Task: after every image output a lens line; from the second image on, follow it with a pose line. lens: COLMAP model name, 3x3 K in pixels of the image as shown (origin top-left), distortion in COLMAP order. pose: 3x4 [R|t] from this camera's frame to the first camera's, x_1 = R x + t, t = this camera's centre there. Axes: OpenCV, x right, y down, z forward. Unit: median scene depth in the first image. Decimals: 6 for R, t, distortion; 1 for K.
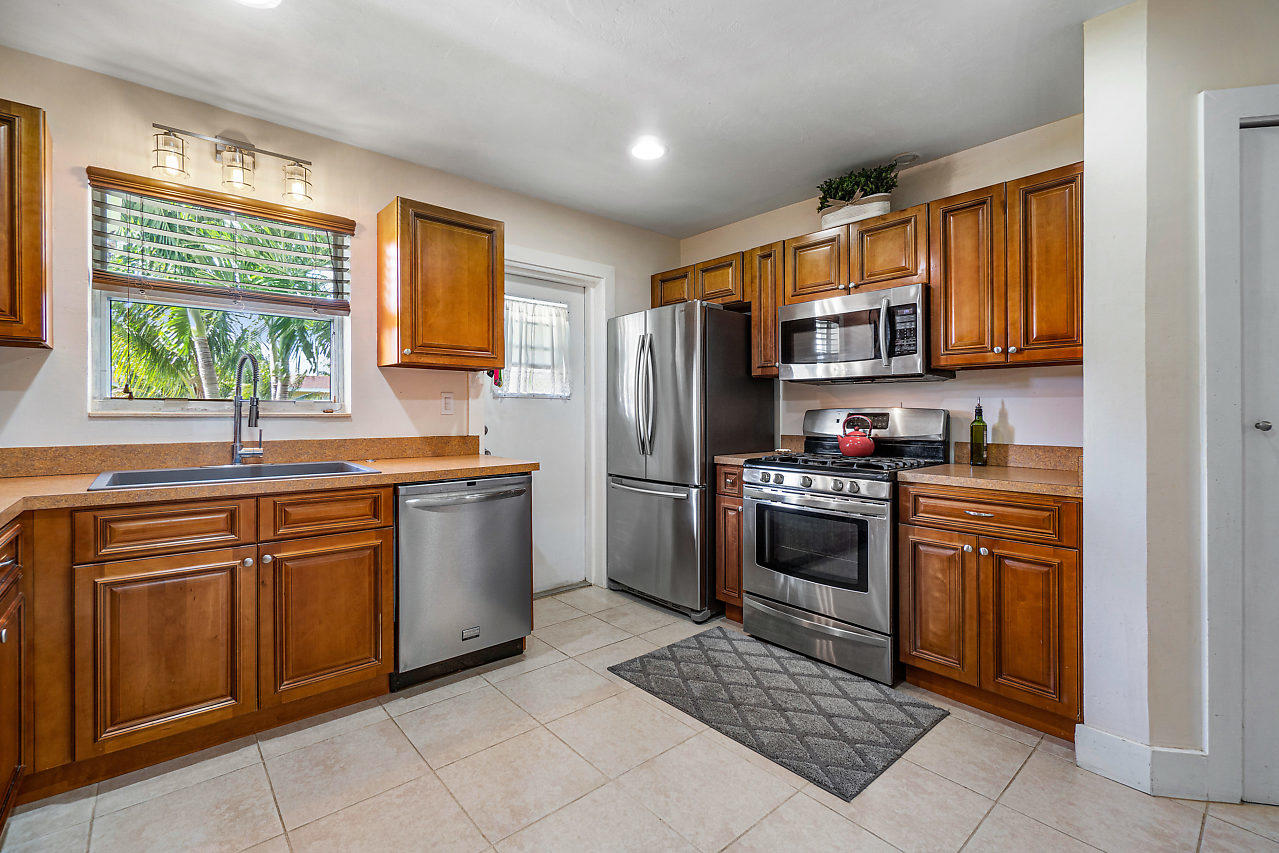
lens RADIAL K [[557.0, 0, 648.3], [0, 557.0, 409.0], [0, 0, 1]] dist [-0.004412, 0.001304]
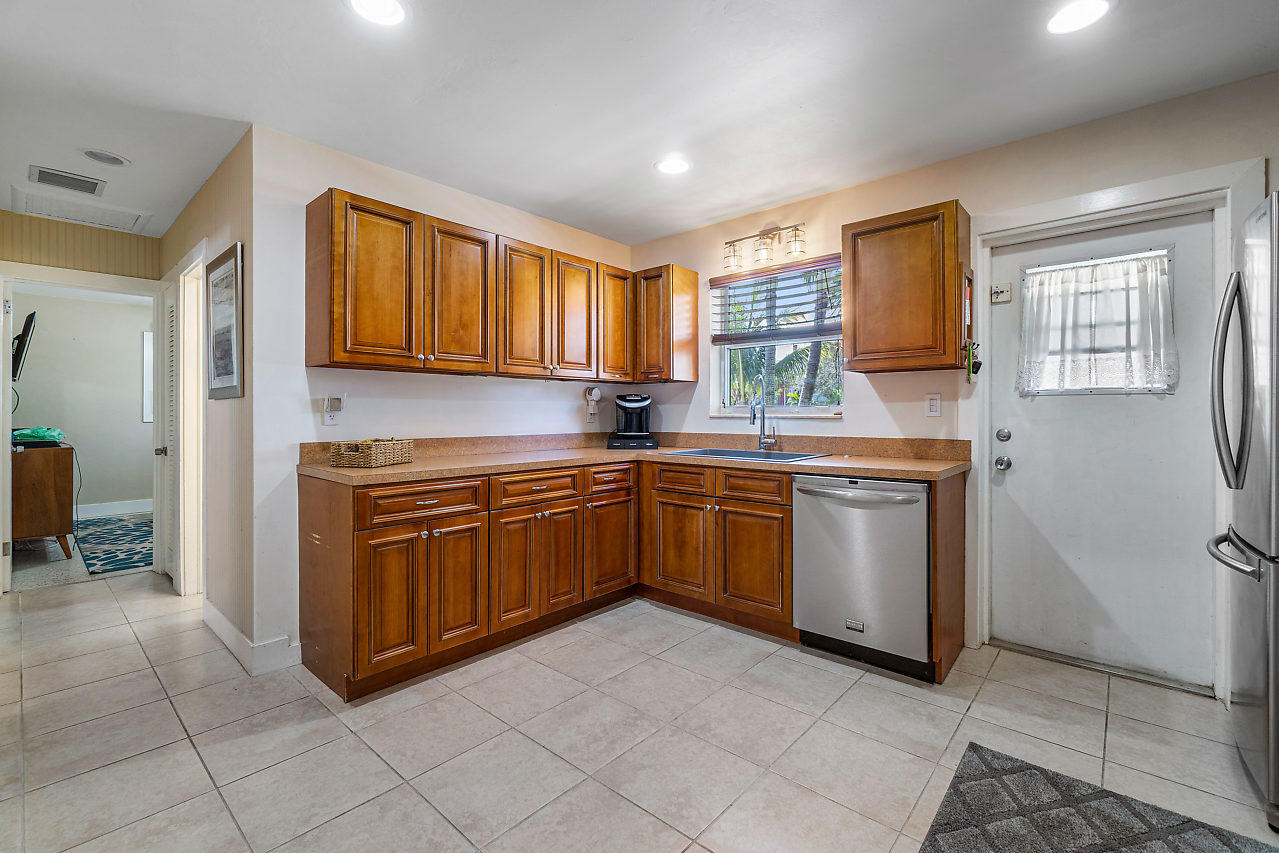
lens RADIAL K [[557.0, 0, 613.7], [0, 557.0, 411.8], [0, 0, 1]] dist [-0.004412, 0.001304]
pose [[0.098573, -0.008786, -0.995091, 0.624894], [0.005593, 0.999950, -0.008275, 0.007510], [0.995114, -0.004750, 0.098617, 0.412757]]
